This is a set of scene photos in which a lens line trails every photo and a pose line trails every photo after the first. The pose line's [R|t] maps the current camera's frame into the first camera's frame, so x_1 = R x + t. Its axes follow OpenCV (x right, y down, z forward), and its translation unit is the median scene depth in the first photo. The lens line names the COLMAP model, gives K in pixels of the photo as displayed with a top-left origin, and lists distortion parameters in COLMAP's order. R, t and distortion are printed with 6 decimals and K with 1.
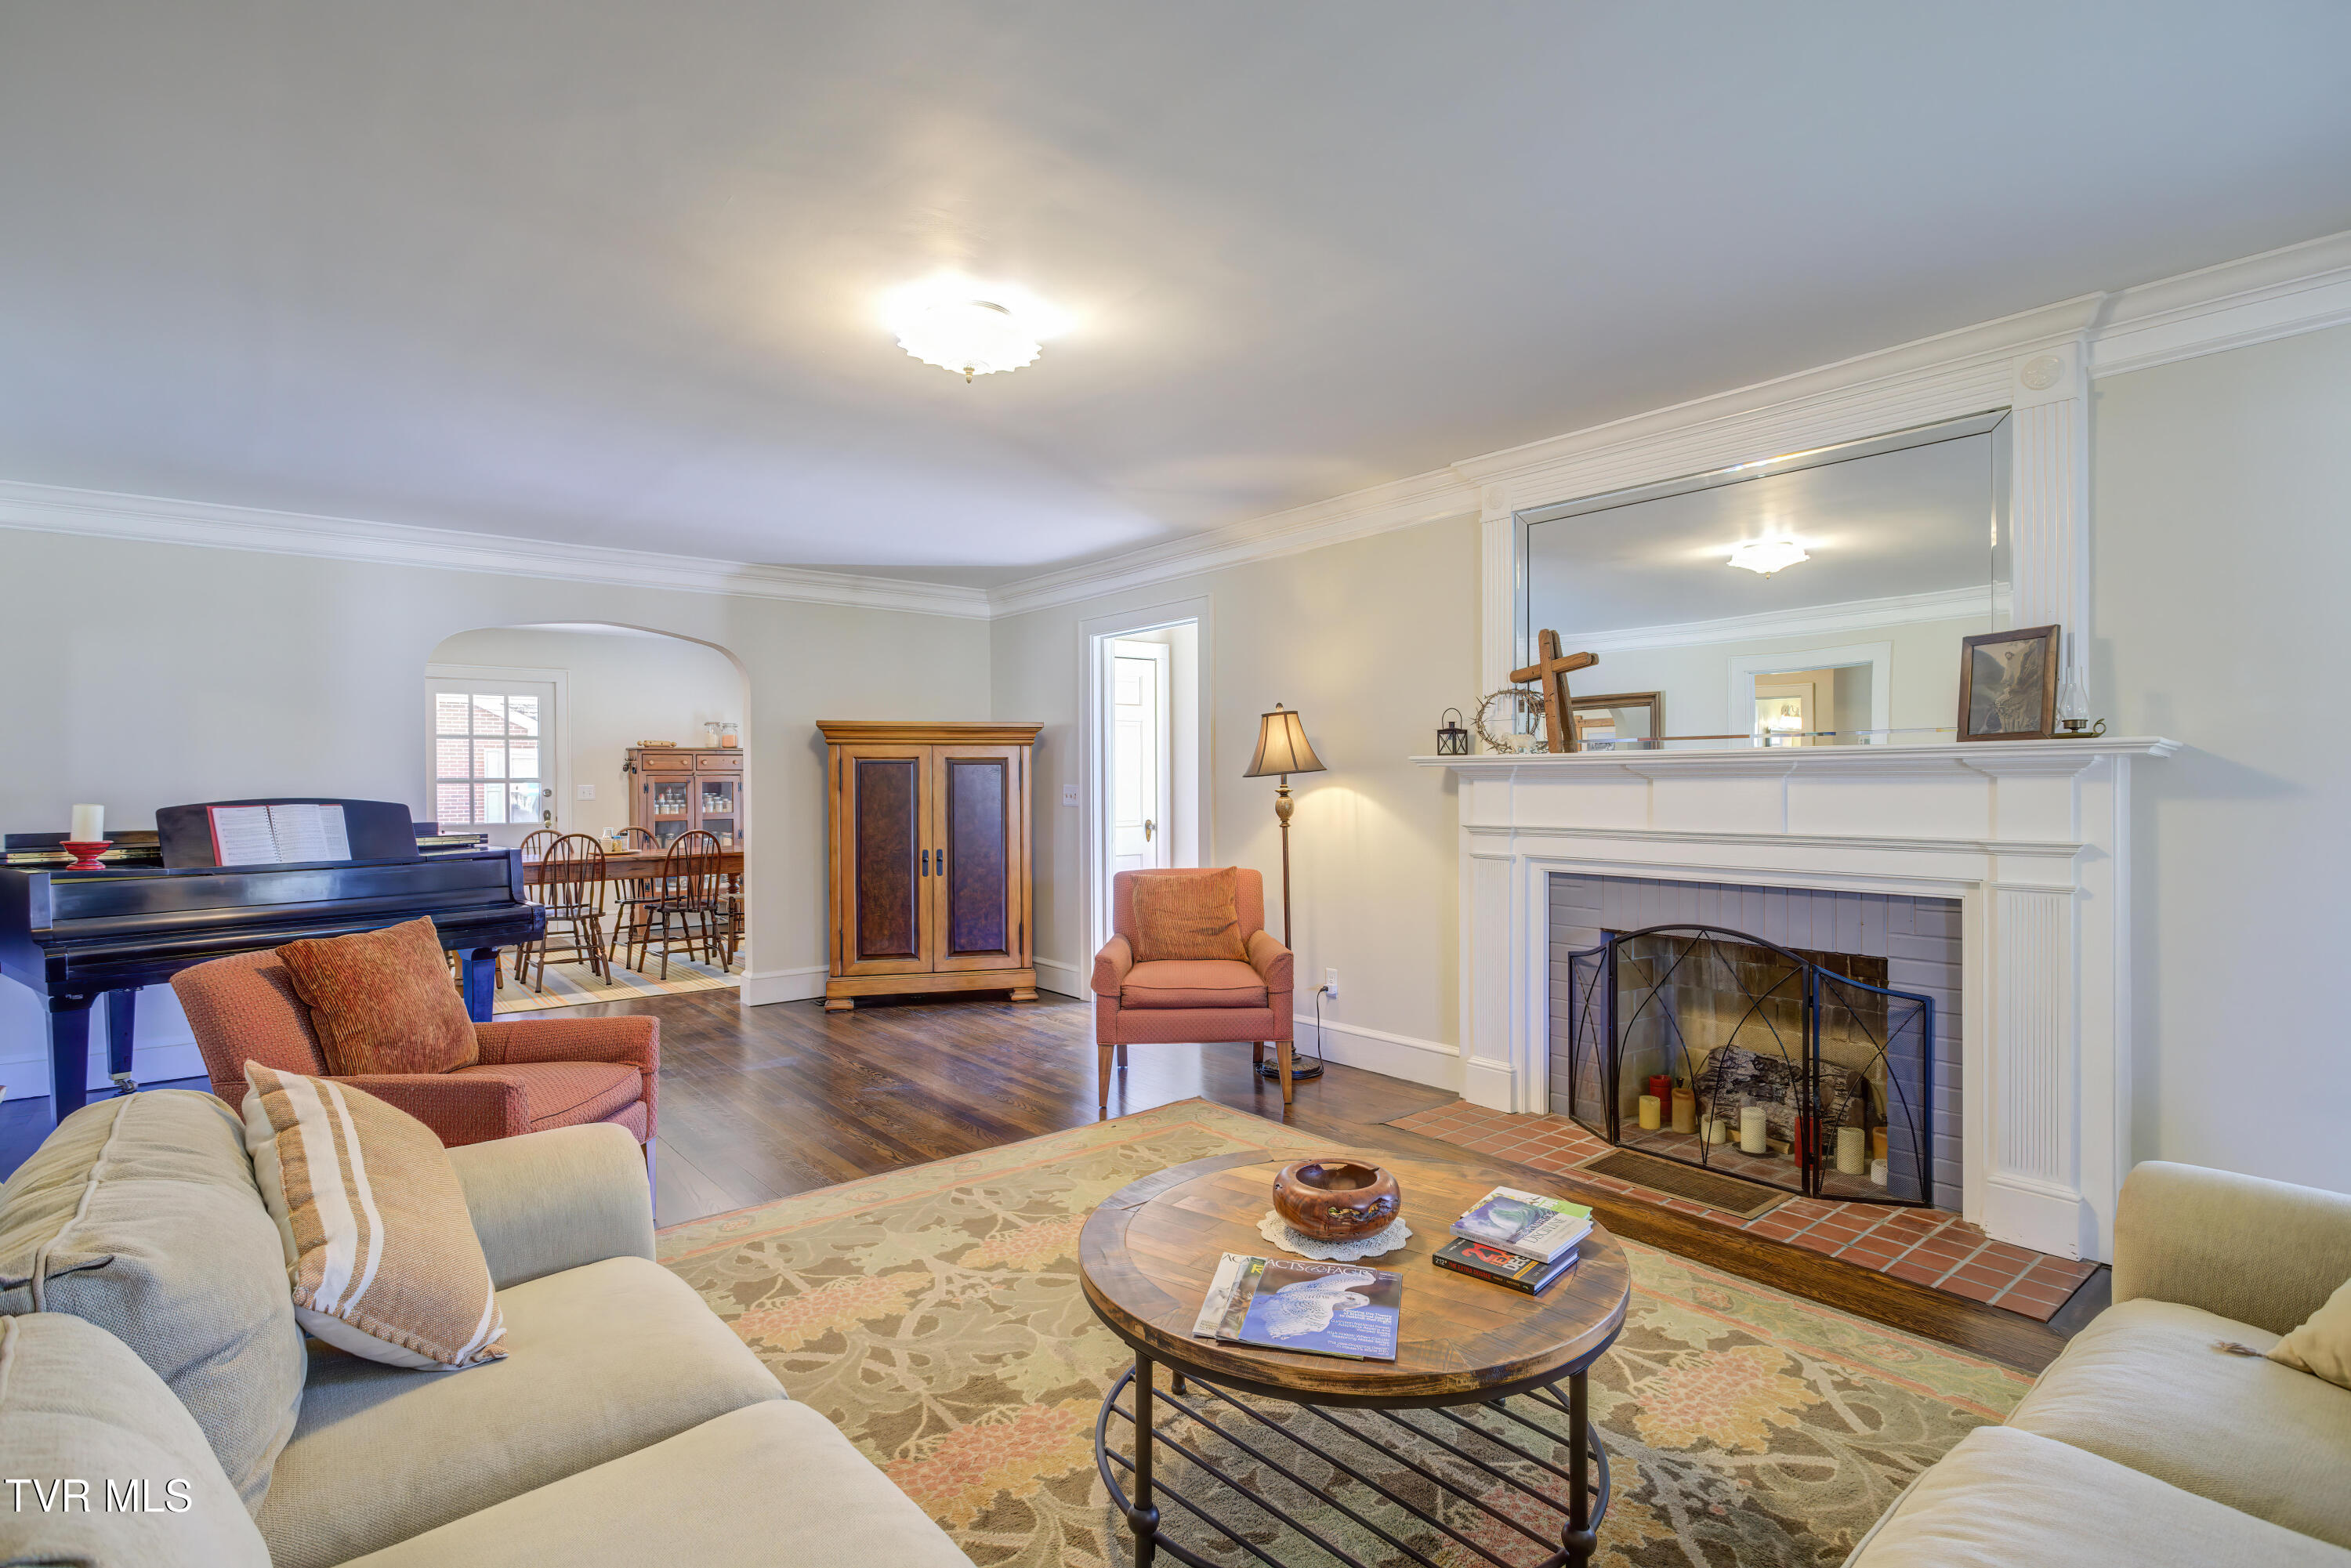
lens RADIAL K [[1126.0, 0, 1175.5], [0, 1126.0, 784.0], [0, 0, 1]] dist [-0.014893, 0.000055]
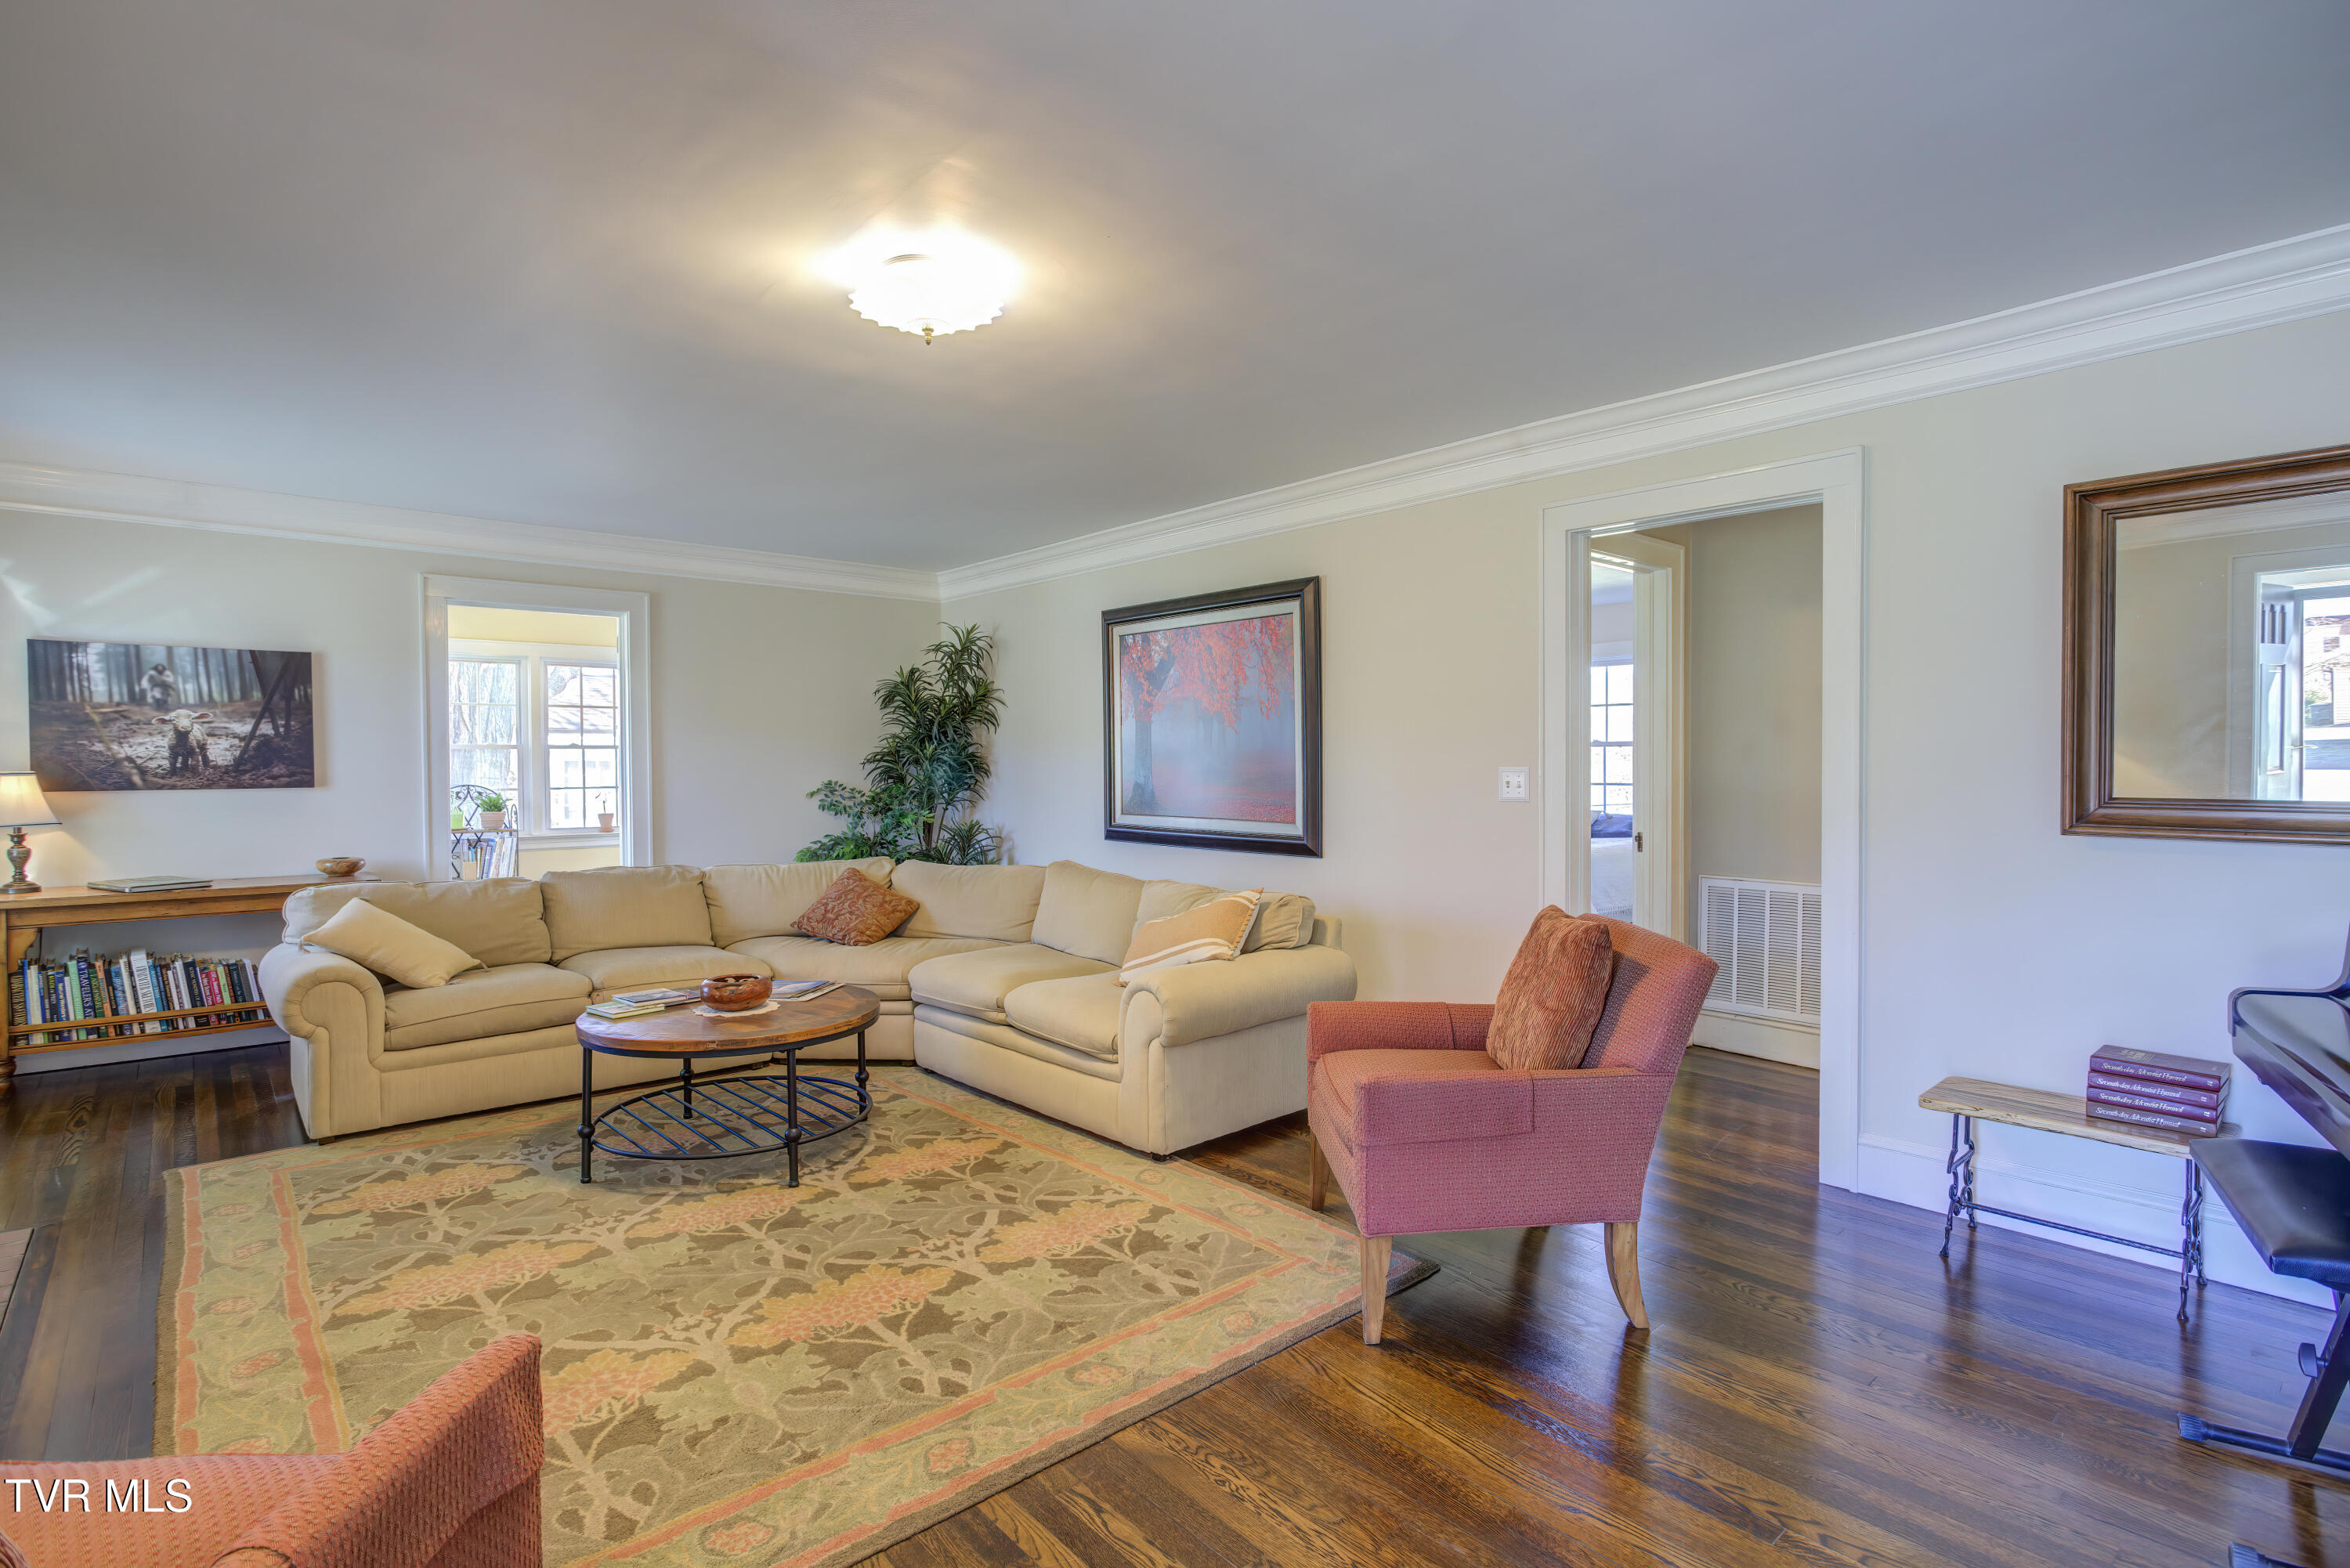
lens RADIAL K [[1125.5, 0, 1175.0], [0, 1125.5, 784.0], [0, 0, 1]] dist [-0.014893, 0.000055]
pose [[-0.999281, 0.007416, -0.037170, -0.360969], [0.006729, 0.999805, 0.018555, -0.002628], [0.037300, 0.018292, -0.999137, 2.017778]]
